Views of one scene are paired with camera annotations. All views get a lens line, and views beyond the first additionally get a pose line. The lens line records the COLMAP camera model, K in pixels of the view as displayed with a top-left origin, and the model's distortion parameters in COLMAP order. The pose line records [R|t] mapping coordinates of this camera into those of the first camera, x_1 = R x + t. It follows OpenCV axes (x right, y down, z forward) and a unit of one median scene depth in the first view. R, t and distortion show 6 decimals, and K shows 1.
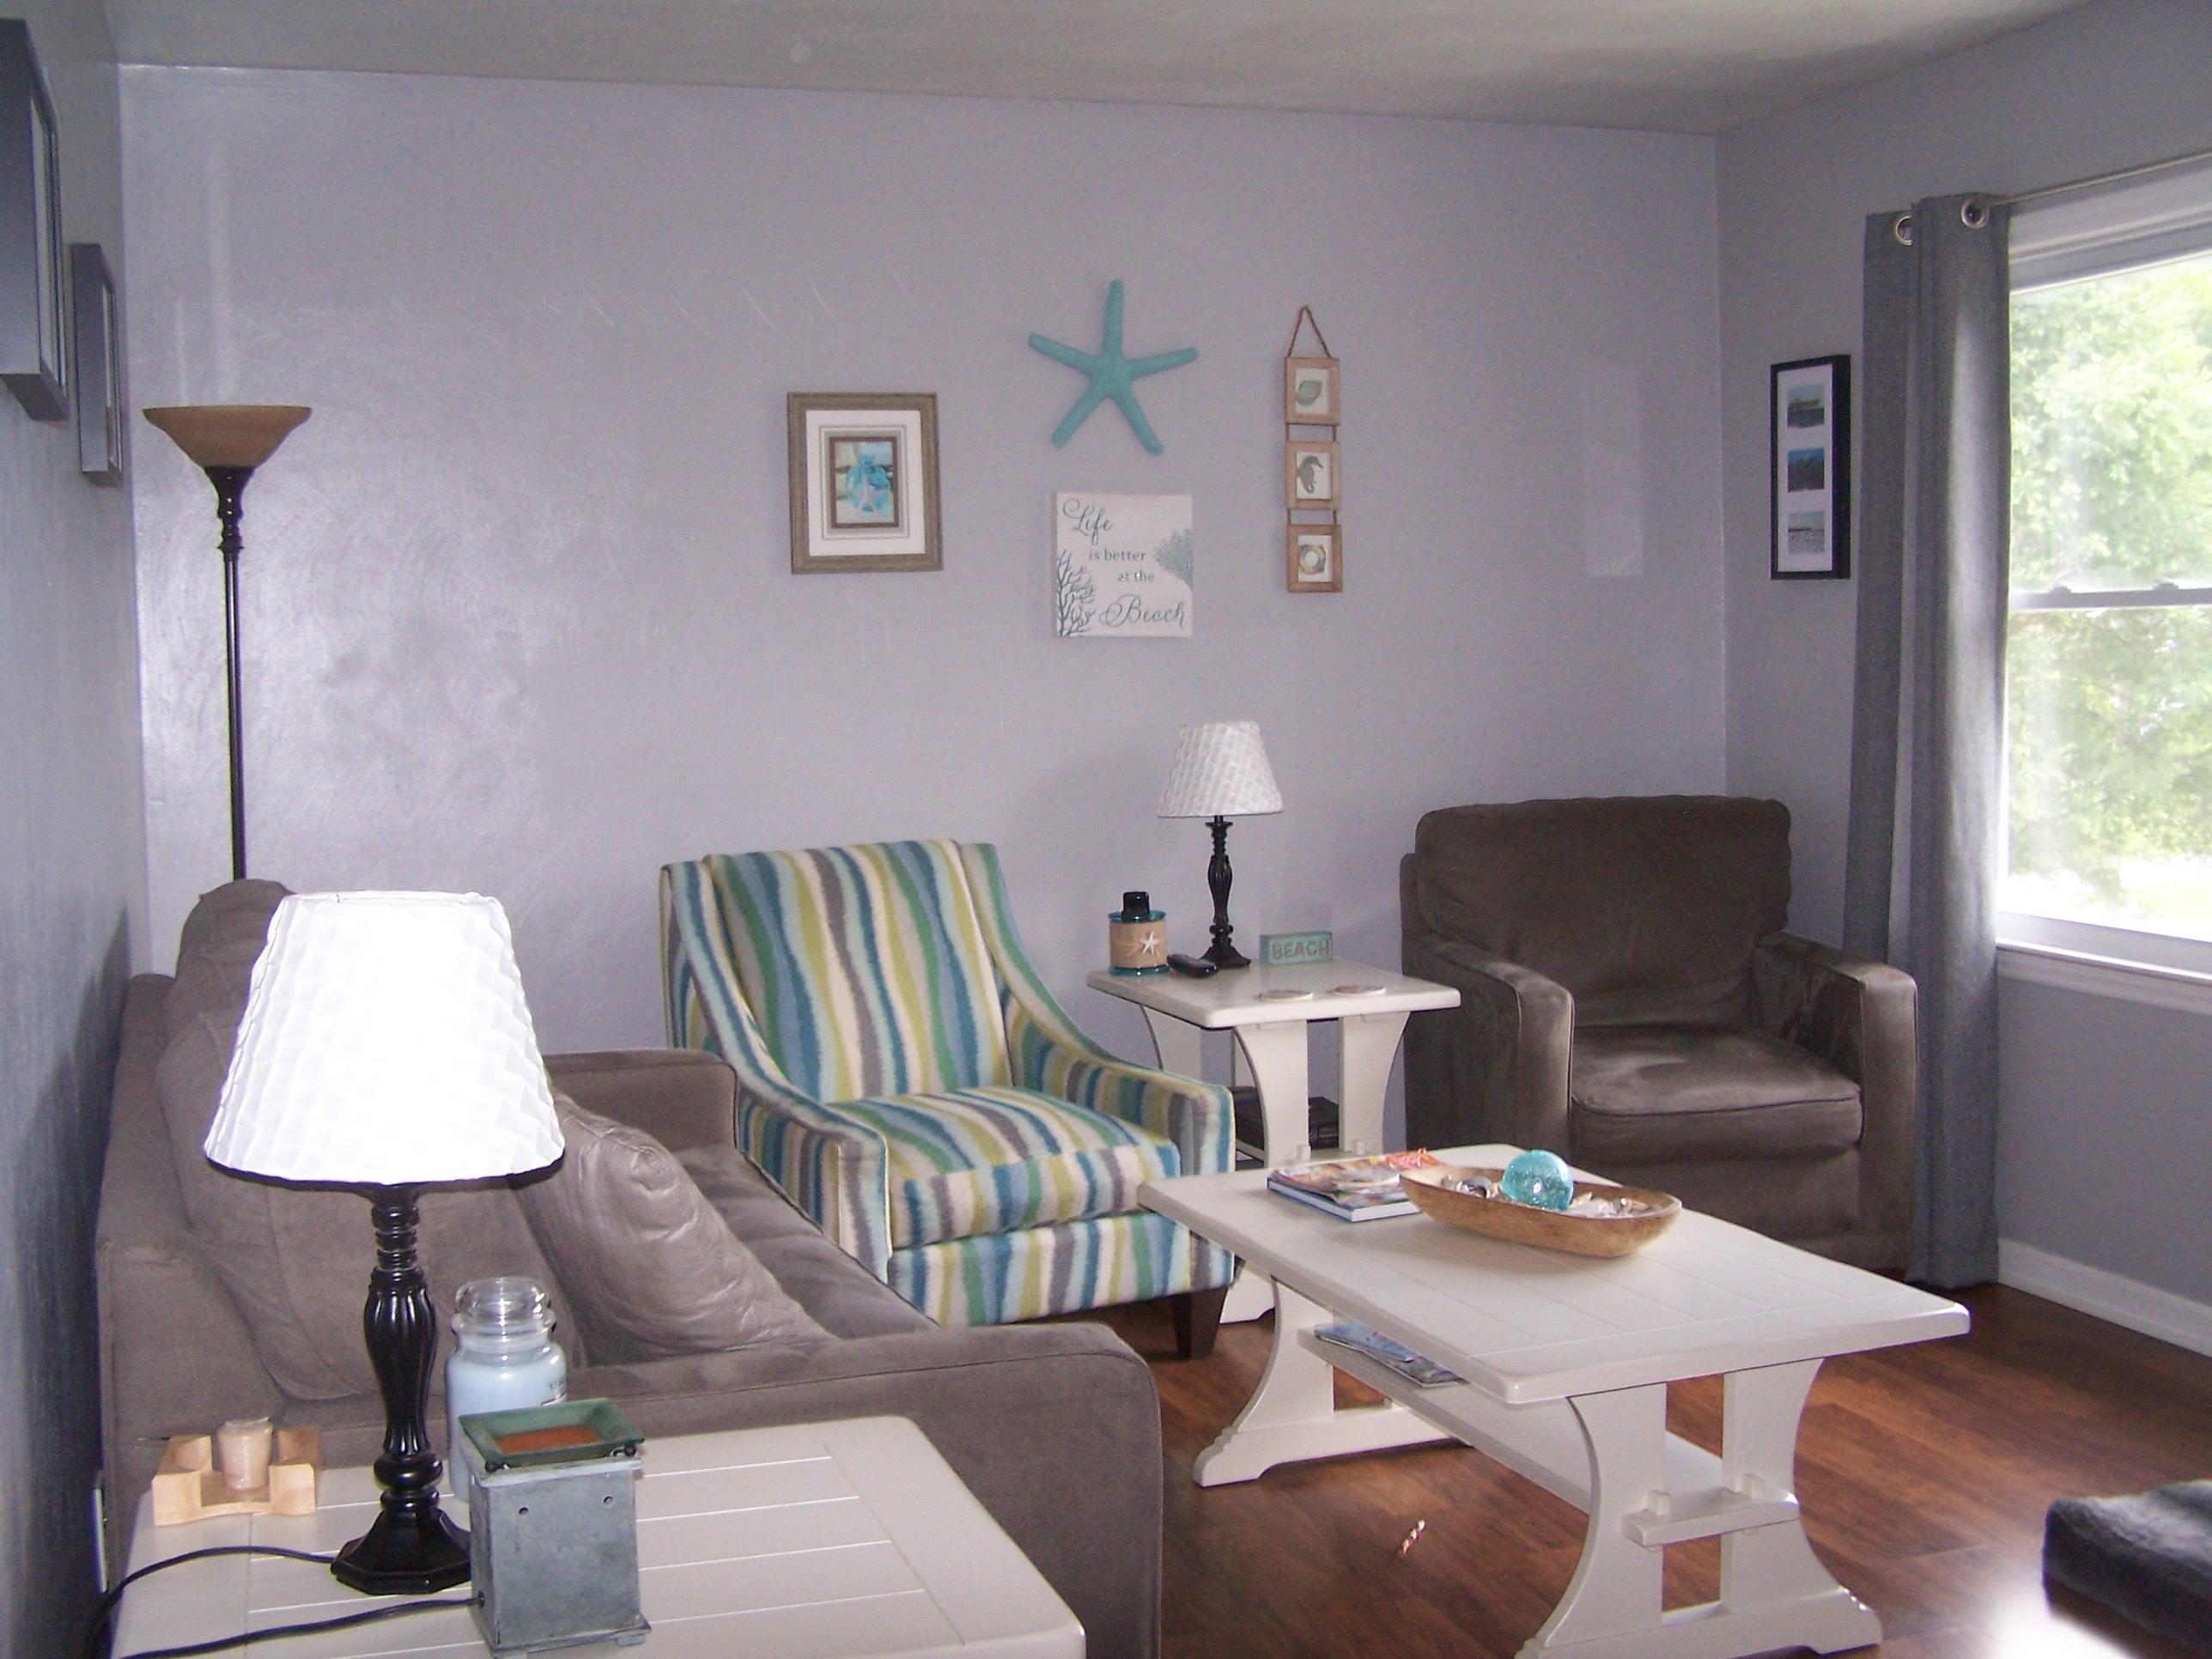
lens RADIAL K [[2495.4, 0, 1106.0], [0, 2495.4, 829.5], [0, 0, 1]] dist [-0.212884, 0.430634]
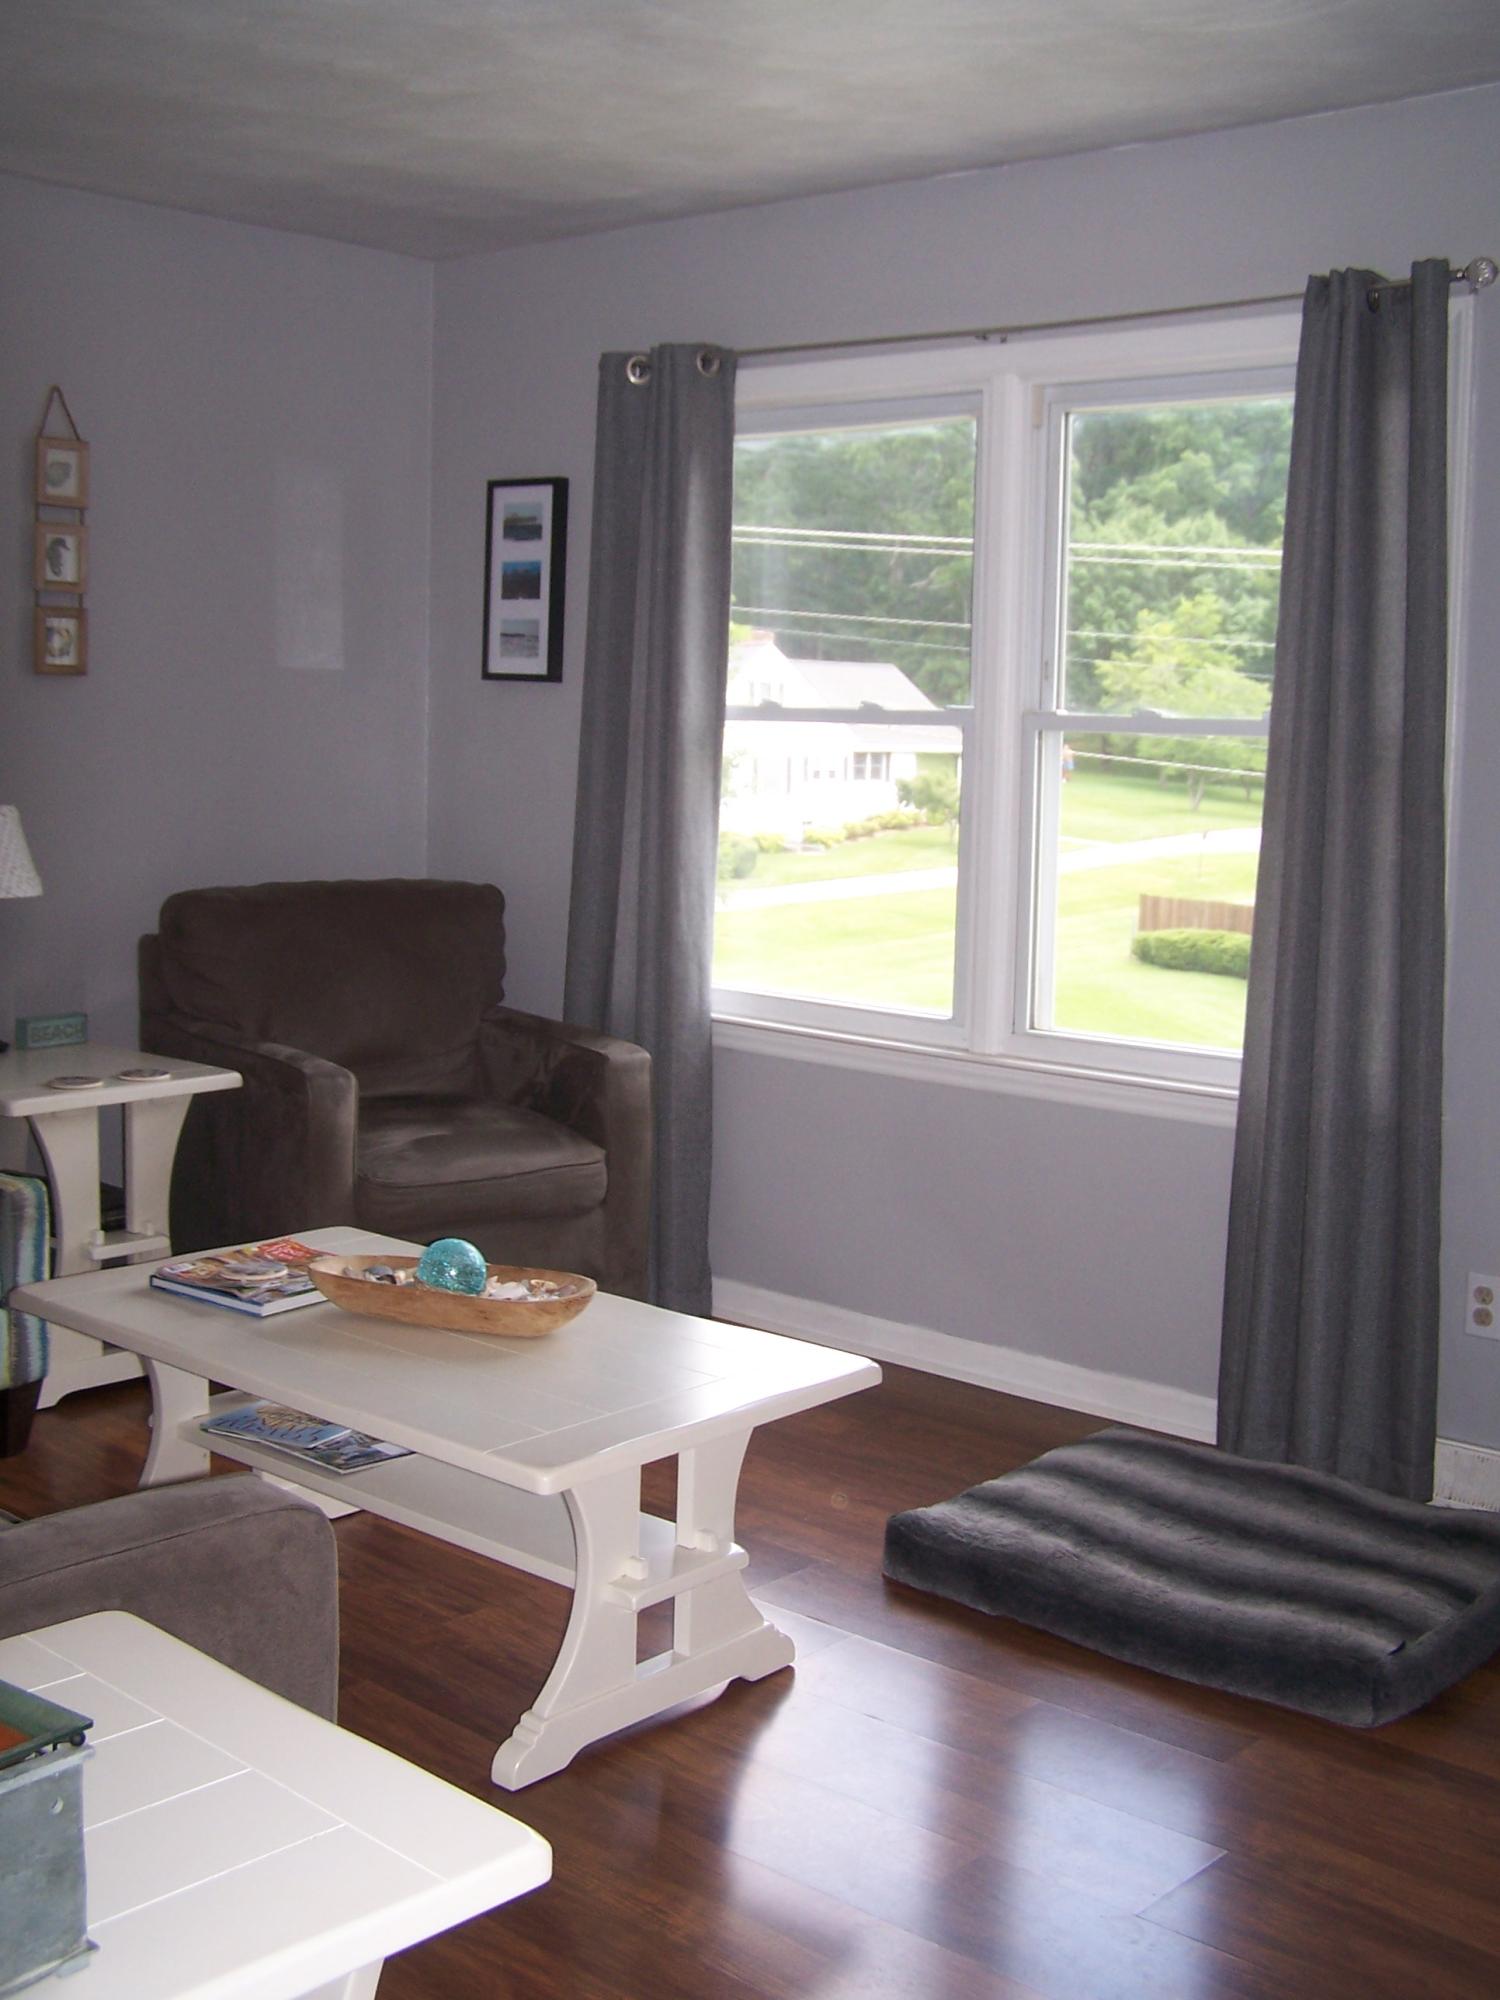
lens RADIAL K [[2256.2, 0, 750.0], [0, 2256.2, 1000.0], [0, 0, 1]] dist [-0.212884, 0.430634]
pose [[0.869667, -0.017115, 0.493342, -0.130415], [-0.008337, 0.998747, 0.049343, -0.012537], [-0.493568, -0.047025, 0.868435, 0.092677]]
